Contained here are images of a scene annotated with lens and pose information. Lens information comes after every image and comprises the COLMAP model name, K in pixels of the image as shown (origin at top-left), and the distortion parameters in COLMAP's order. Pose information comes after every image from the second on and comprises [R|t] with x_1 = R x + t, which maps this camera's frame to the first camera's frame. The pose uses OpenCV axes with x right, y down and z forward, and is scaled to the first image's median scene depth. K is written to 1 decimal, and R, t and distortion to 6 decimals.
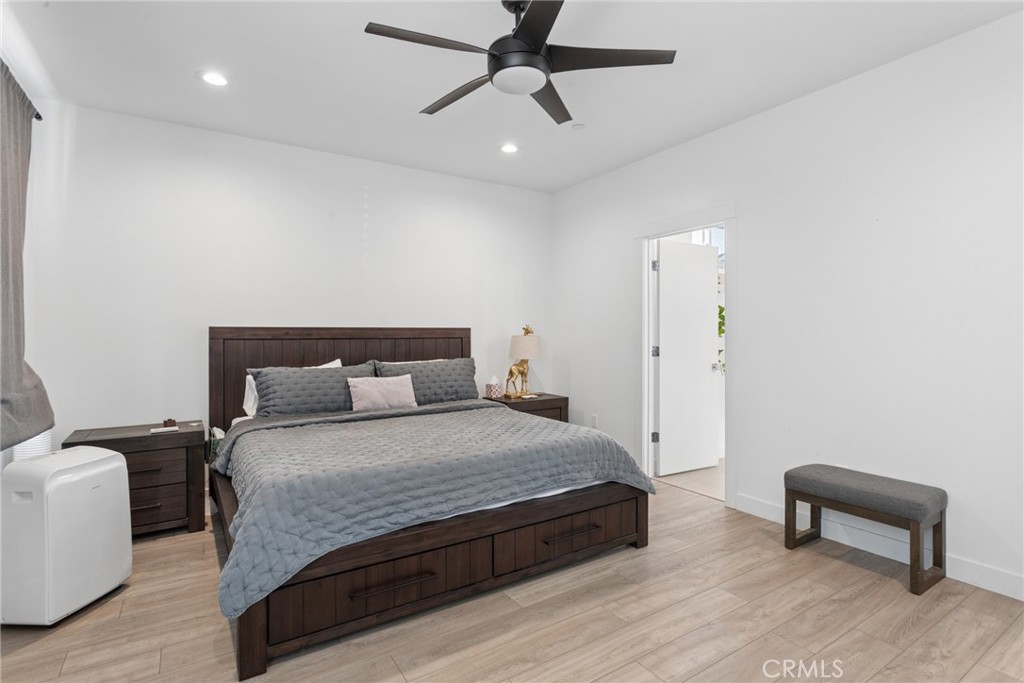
lens RADIAL K [[497.8, 0, 511.6], [0, 497.8, 335.5], [0, 0, 1]] dist [-0.016757, 0.008898]
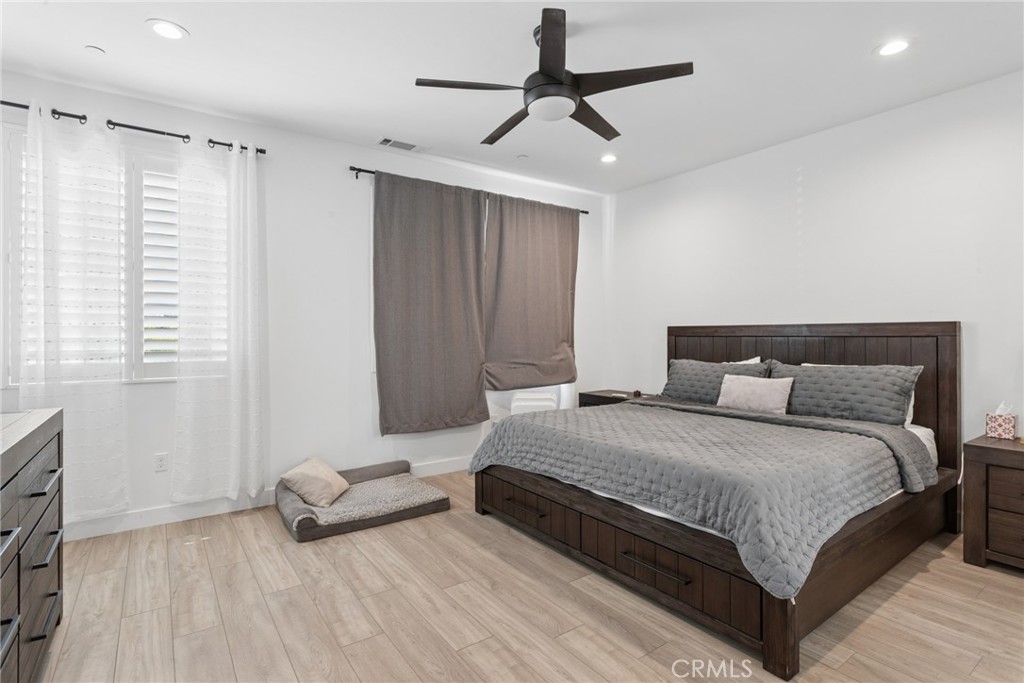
lens RADIAL K [[497.8, 0, 515.3], [0, 497.8, 337.0], [0, 0, 1]] dist [-0.016757, 0.008898]
pose [[0.056164, 0.008545, -0.998385, 0.951468], [0.001715, 0.999961, 0.008655, -0.002350], [0.998420, -0.002198, 0.056147, 0.709376]]
